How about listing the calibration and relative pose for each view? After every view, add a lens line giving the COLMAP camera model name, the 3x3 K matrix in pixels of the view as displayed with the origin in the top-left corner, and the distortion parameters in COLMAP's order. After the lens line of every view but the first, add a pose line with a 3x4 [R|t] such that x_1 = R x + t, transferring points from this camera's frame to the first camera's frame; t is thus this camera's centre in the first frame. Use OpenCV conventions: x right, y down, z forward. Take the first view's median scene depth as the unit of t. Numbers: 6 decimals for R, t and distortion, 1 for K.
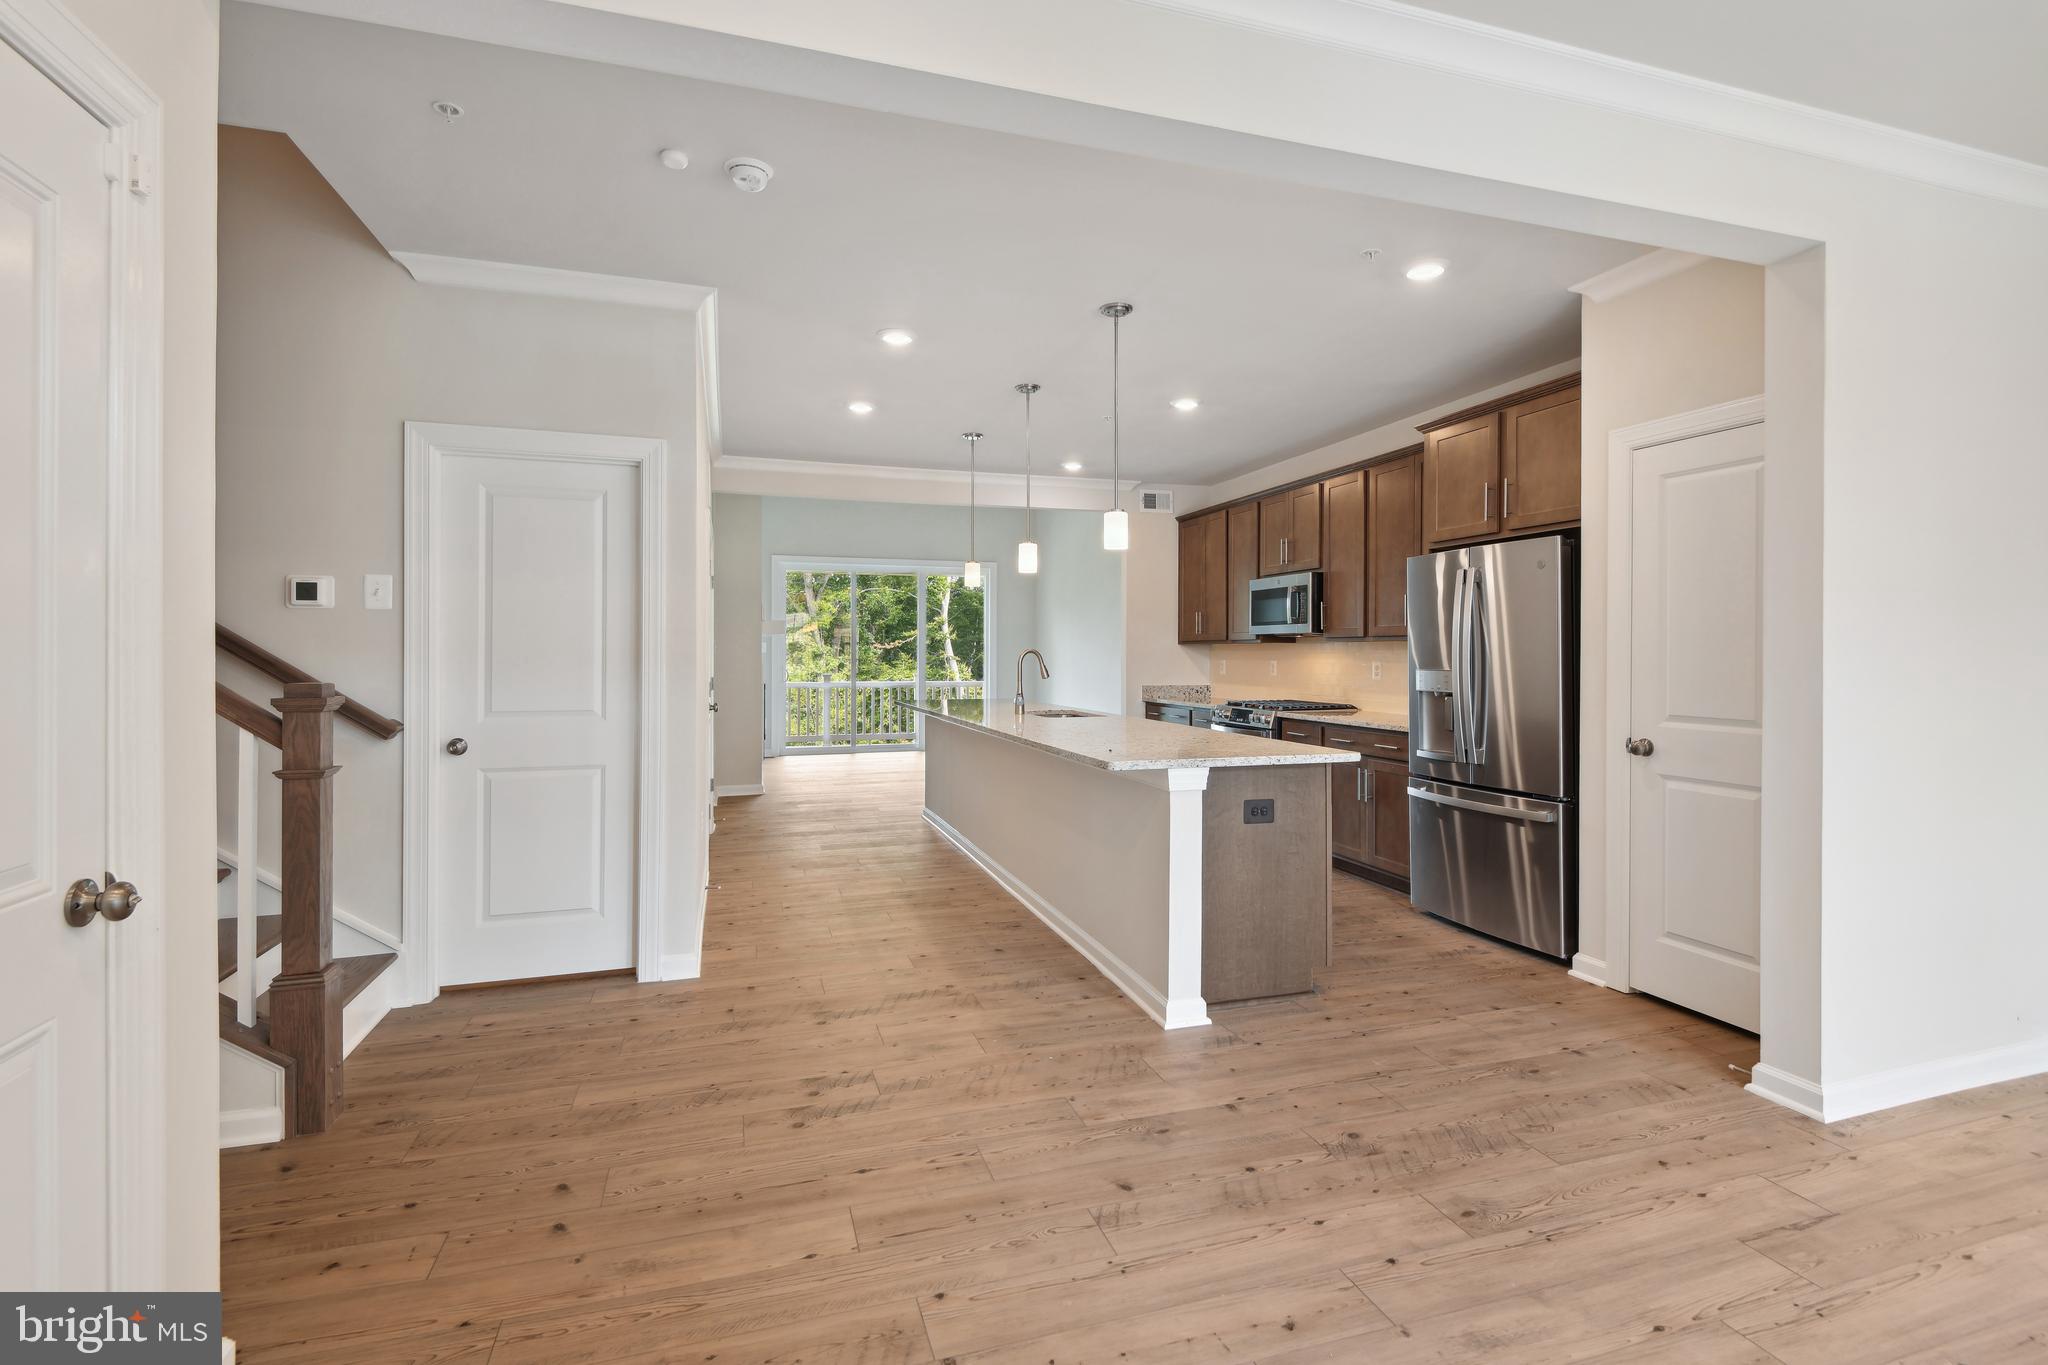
lens RADIAL K [[966.6, 0, 1027.1], [0, 966.6, 649.3], [0, 0, 1]] dist [0.000180, -0.000223]
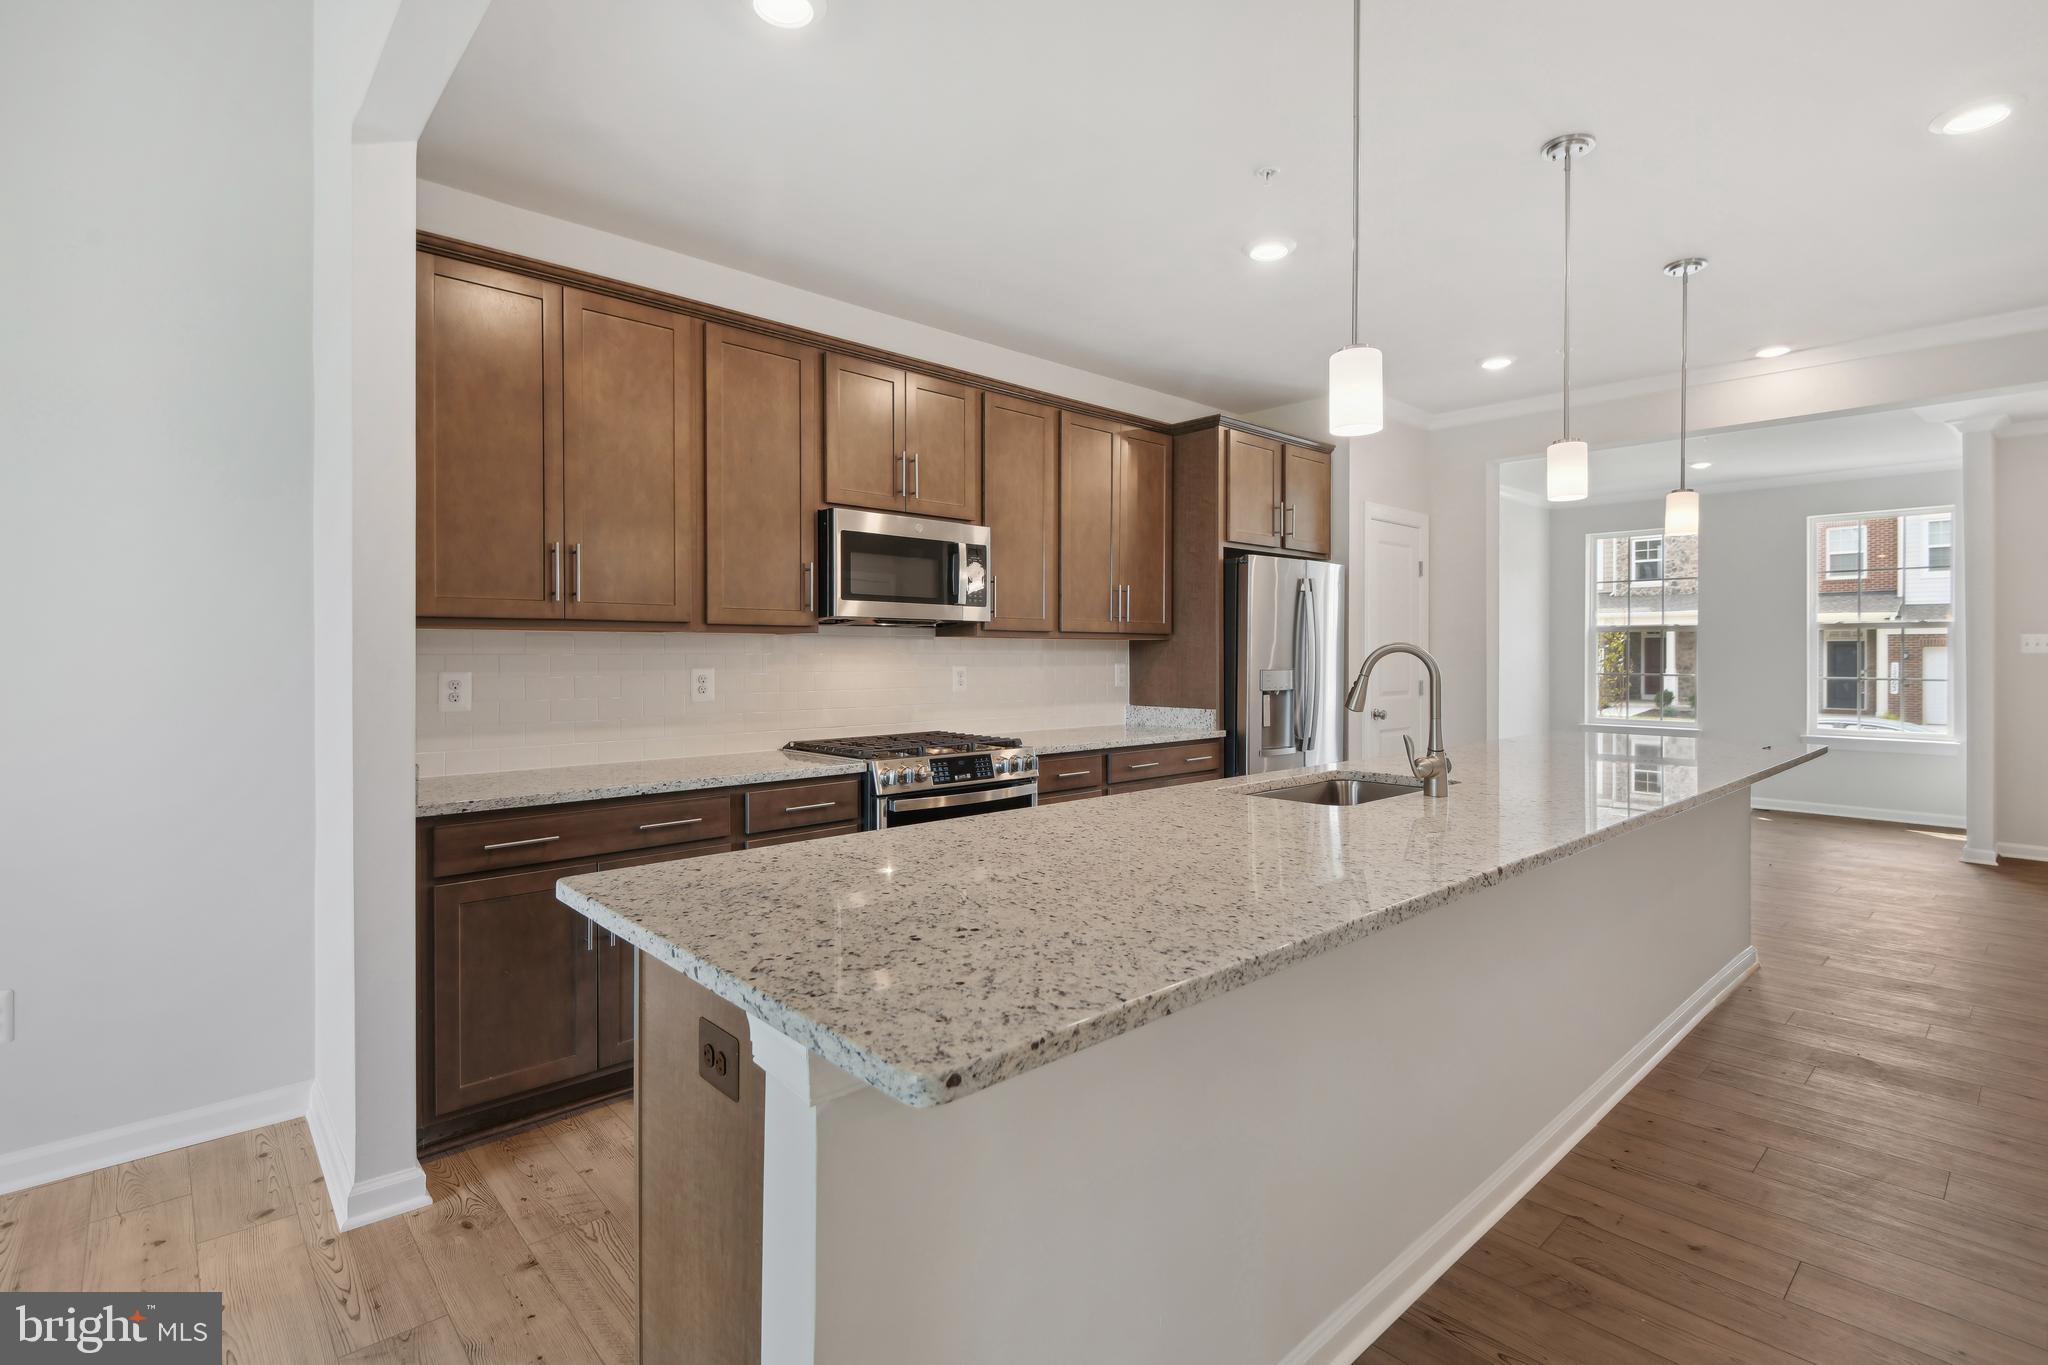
lens RADIAL K [[946.6, 0, 1032.8], [0, 946.6, 660.0], [0, 0, 1]] dist [0.001335, -0.000148]
pose [[-0.425849, -0.005978, 0.904774, -0.274424], [-0.002922, 0.999982, 0.005232, 0.004867], [-0.904790, -0.000416, -0.425859, 1.188440]]
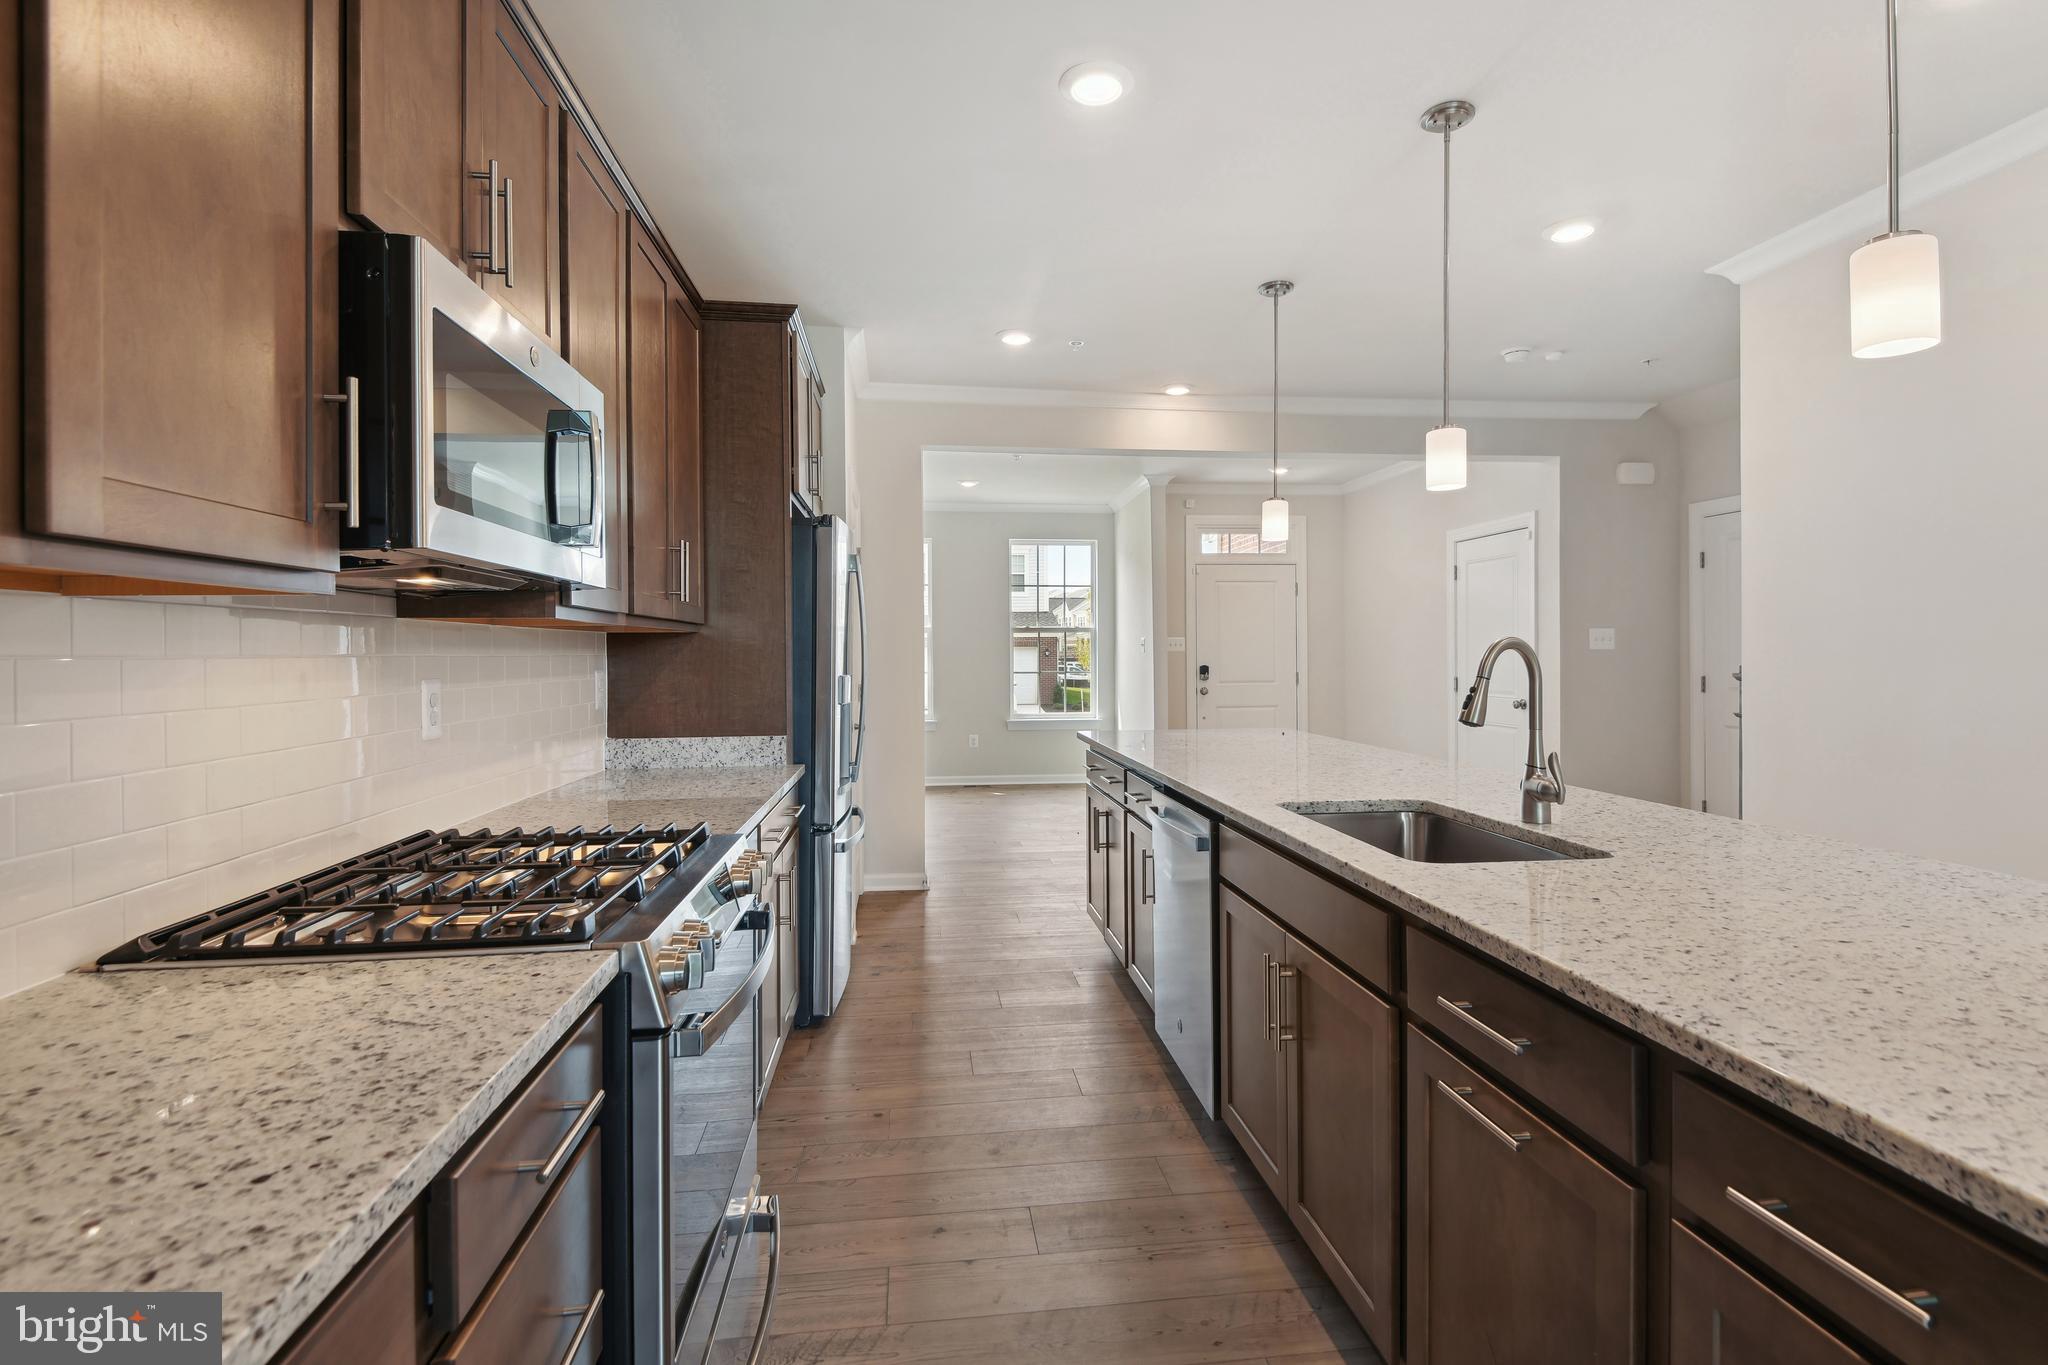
lens RADIAL K [[966.6, 0, 1027.1], [0, 966.6, 649.3], [0, 0, 1]] dist [0.000180, -0.000223]
pose [[-0.986398, 0.004926, 0.164299, 0.102185], [0.004185, 0.999979, -0.004860, 0.004053], [-0.164320, -0.004107, -0.986399, 1.230790]]
